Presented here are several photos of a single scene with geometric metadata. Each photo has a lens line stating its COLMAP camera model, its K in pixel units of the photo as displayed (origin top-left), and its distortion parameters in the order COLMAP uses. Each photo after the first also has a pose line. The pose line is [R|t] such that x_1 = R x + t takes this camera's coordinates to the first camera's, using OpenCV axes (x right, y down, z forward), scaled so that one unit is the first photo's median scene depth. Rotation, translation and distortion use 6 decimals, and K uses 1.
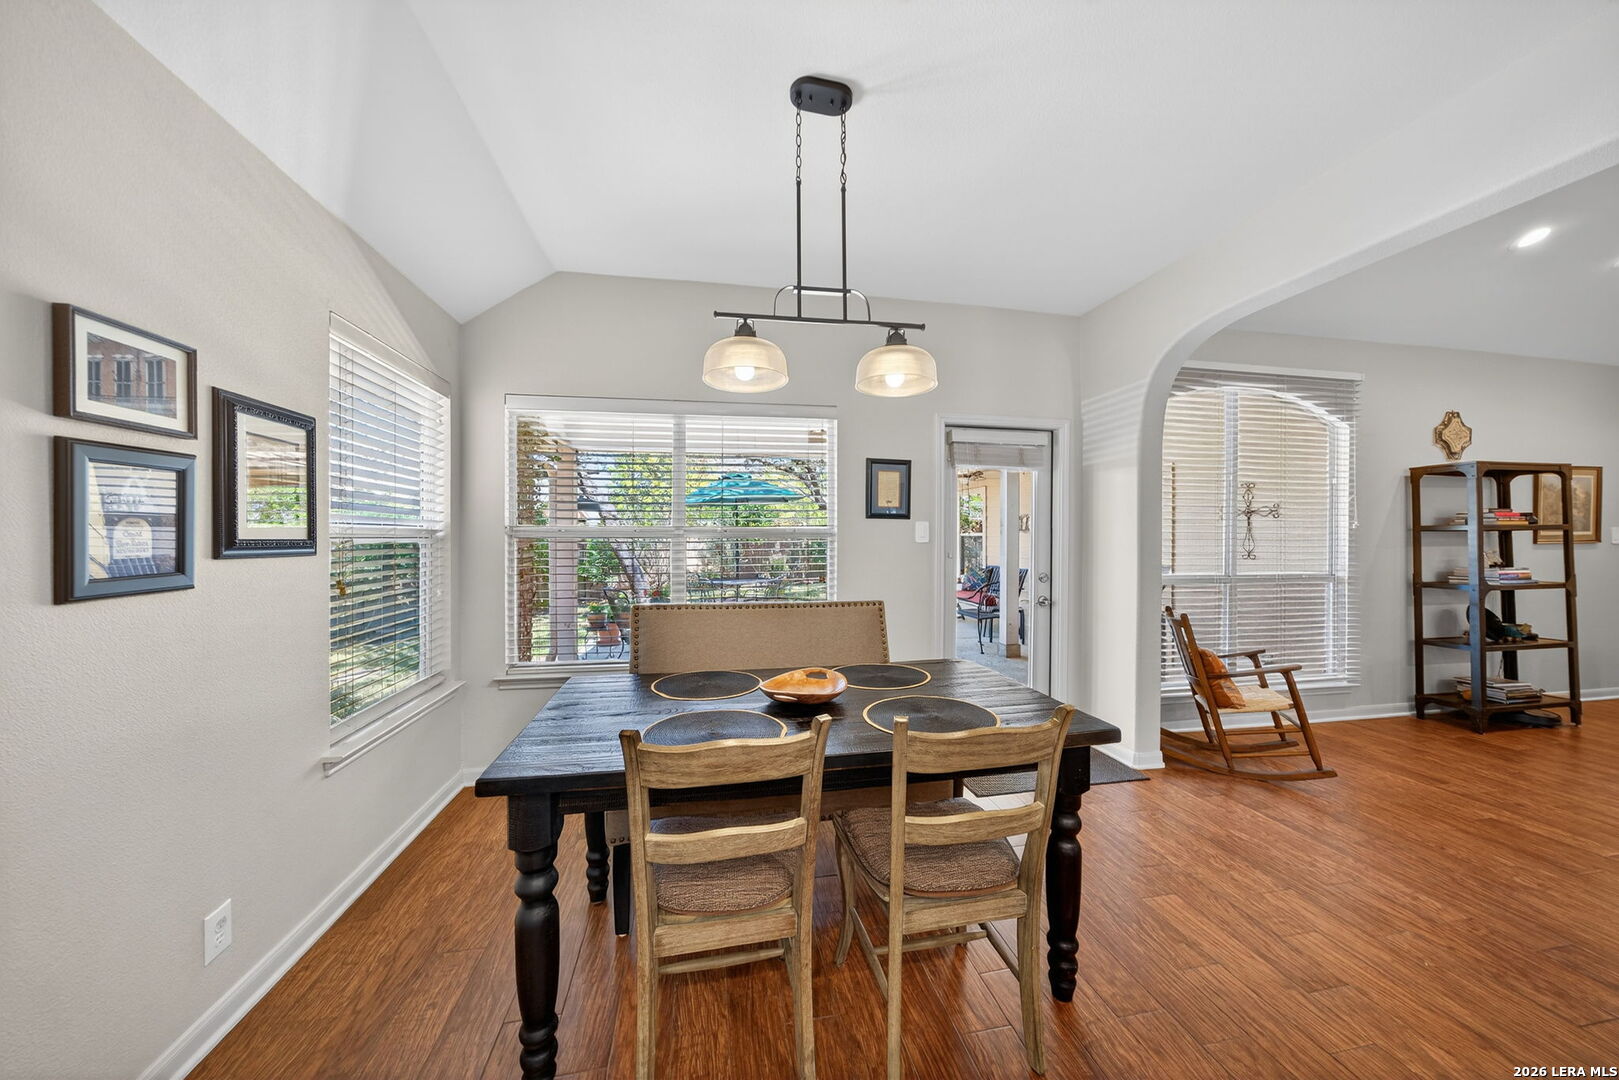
lens RADIAL K [[544.0, 0, 807.1], [0, 544.0, 537.2], [0, 0, 1]] dist [-0.002190, -0.000008]
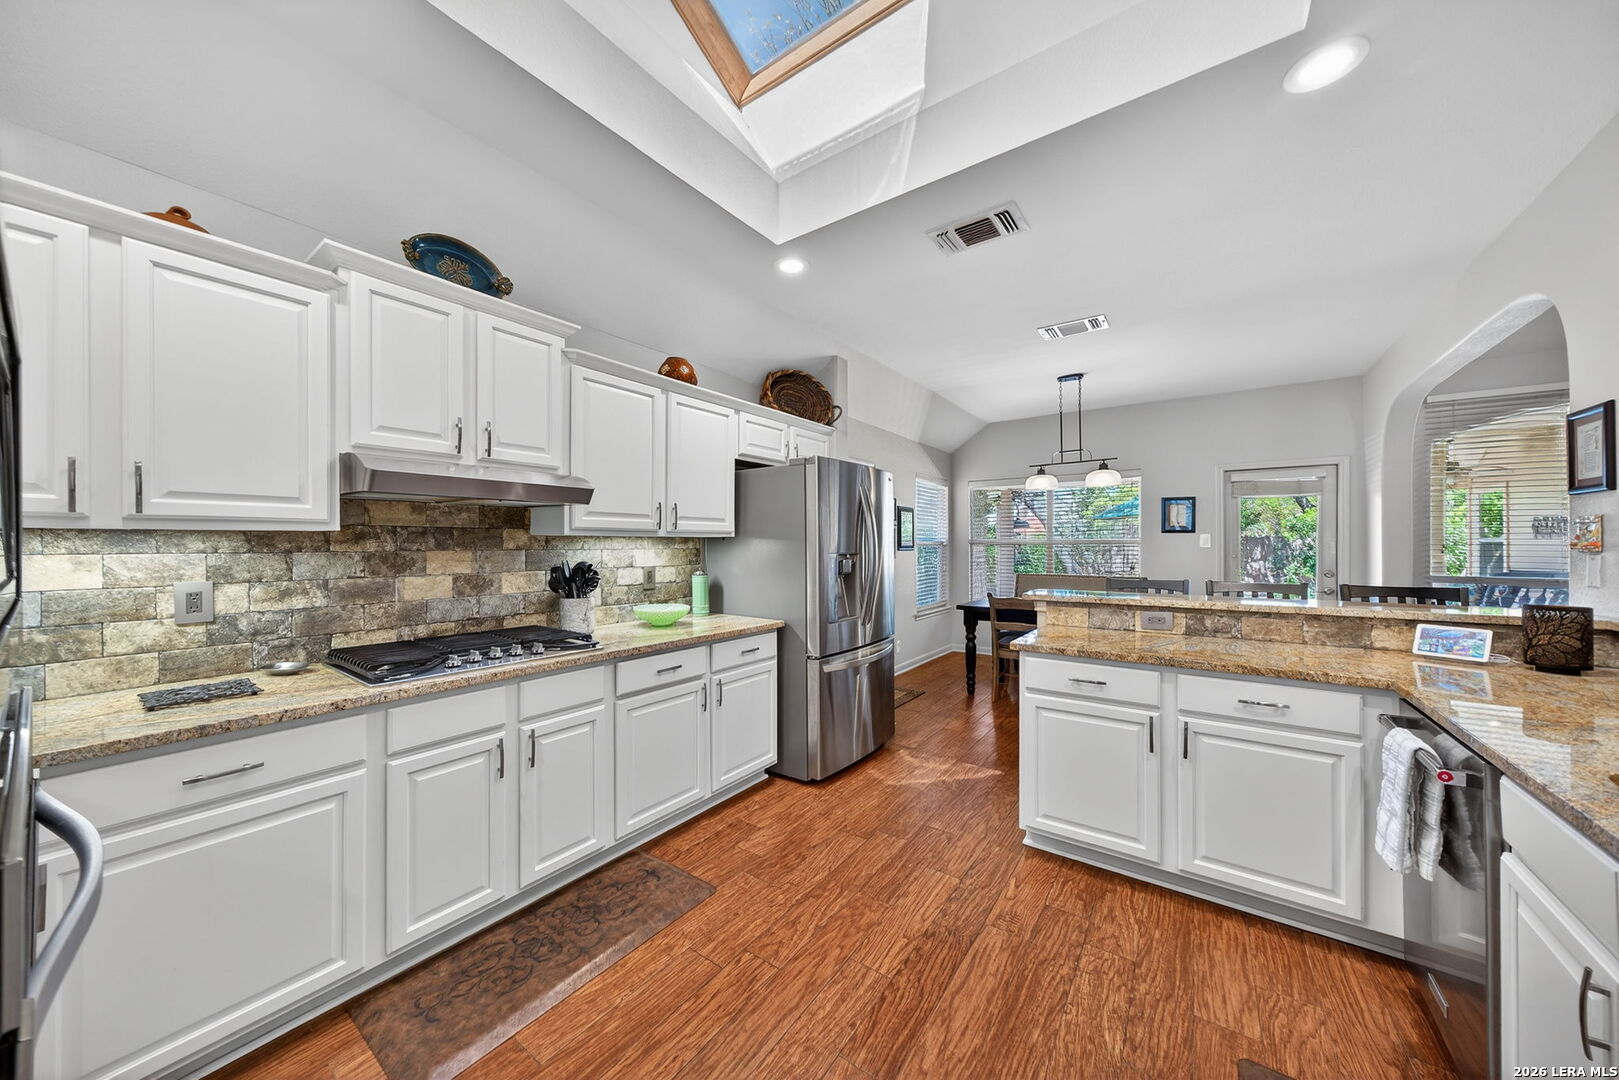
lens RADIAL K [[571.2, 0, 827.4], [0, 571.2, 554.3], [0, 0, 1]] dist [-0.004956, -0.000002]
pose [[0.713308, 0.008567, -0.700799, 1.123905], [0.002474, 0.999888, 0.014742, 0.003644], [0.700847, -0.012250, 0.713207, -1.806657]]
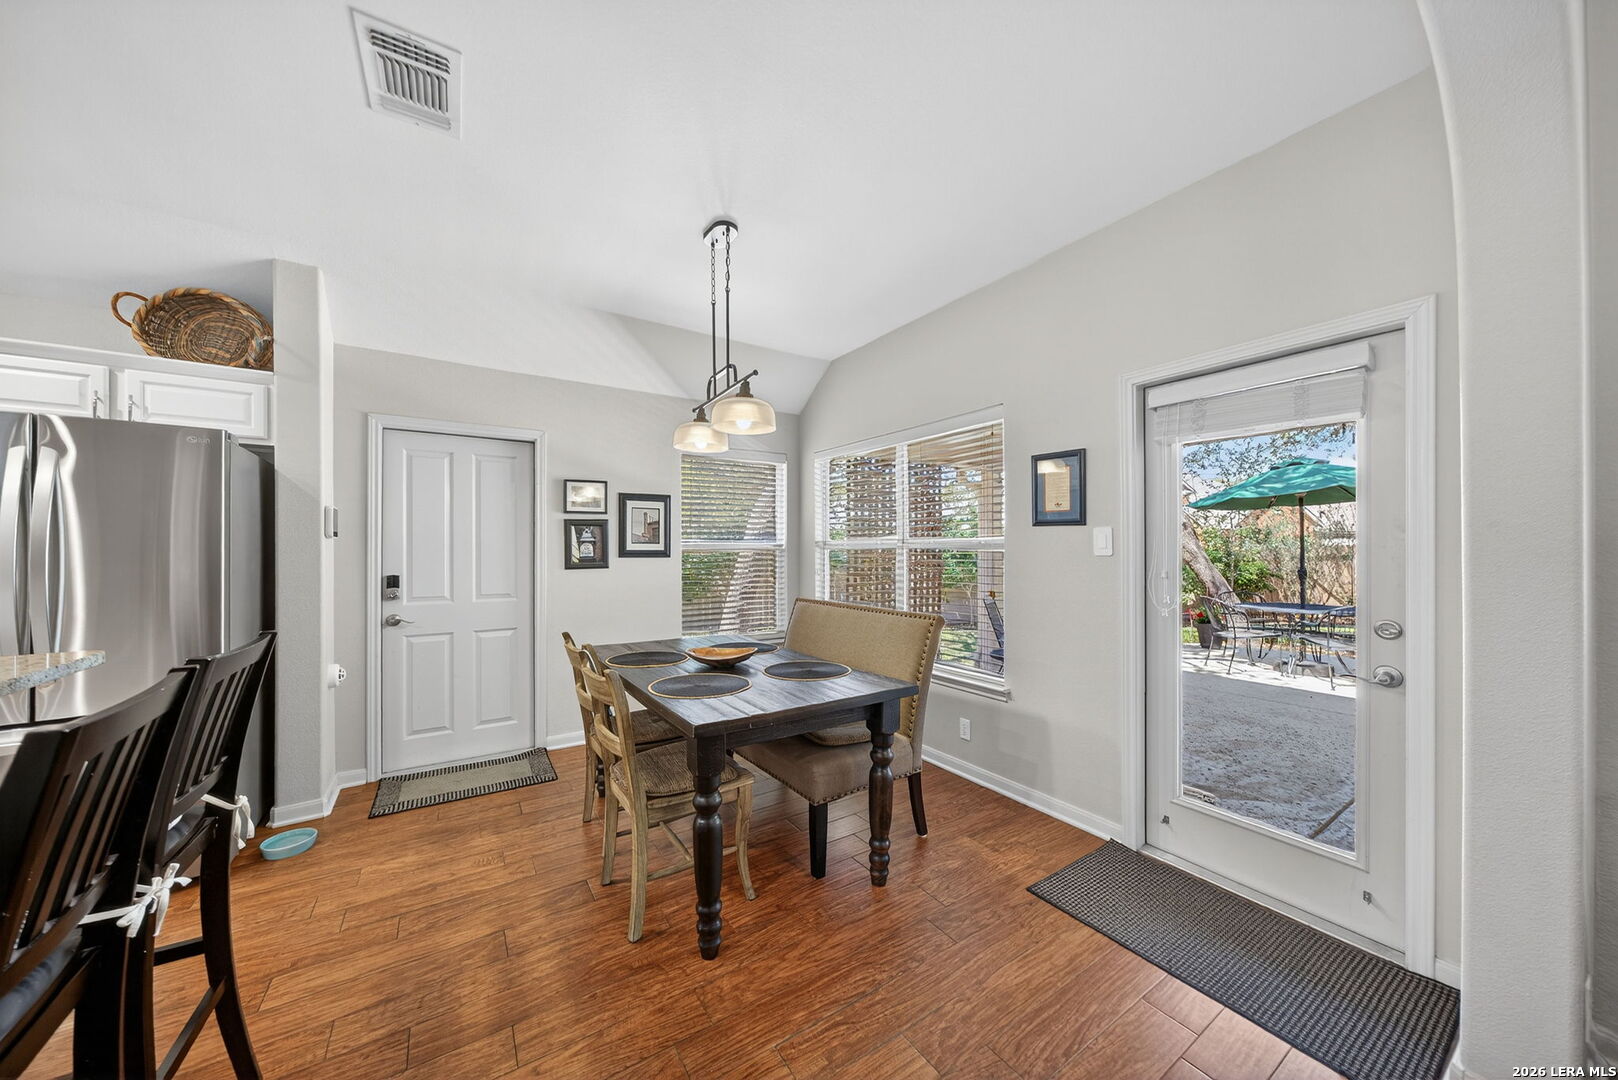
lens RADIAL K [[565.8, 0, 813.8], [0, 565.8, 548.5], [0, 0, 1]] dist [0.000511, 0.000115]
pose [[0.388395, -0.004944, -0.921480, 1.470368], [-0.001278, 0.999982, -0.005904, 0.009240], [0.921492, 0.003470, 0.388382, 0.643900]]
